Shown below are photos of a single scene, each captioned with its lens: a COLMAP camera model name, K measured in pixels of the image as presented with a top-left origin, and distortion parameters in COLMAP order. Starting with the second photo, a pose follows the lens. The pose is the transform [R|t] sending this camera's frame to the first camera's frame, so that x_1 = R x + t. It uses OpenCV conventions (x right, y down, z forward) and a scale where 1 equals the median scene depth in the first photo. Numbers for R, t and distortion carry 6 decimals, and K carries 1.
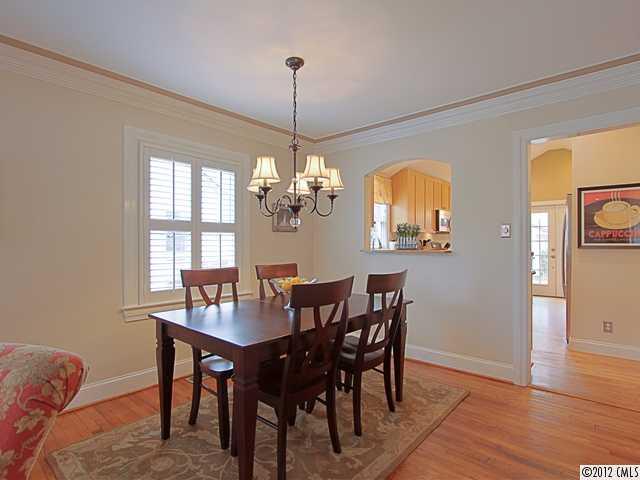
lens RADIAL K [[336.4, 0, 320.0], [0, 336.4, 240.0], [0, 0, 1]] dist [0.034273, -0.000125]
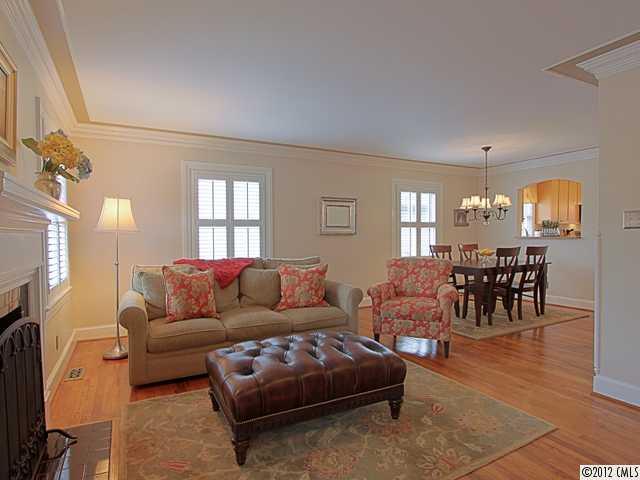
lens RADIAL K [[336.4, 0, 320.0], [0, 336.4, 240.0], [0, 0, 1]] dist [0.034273, -0.000125]
pose [[0.940006, 0.001181, -0.341156, -0.304180], [0.009327, 0.999531, 0.029158, -0.017595], [0.341031, -0.030590, 0.939554, -1.287126]]
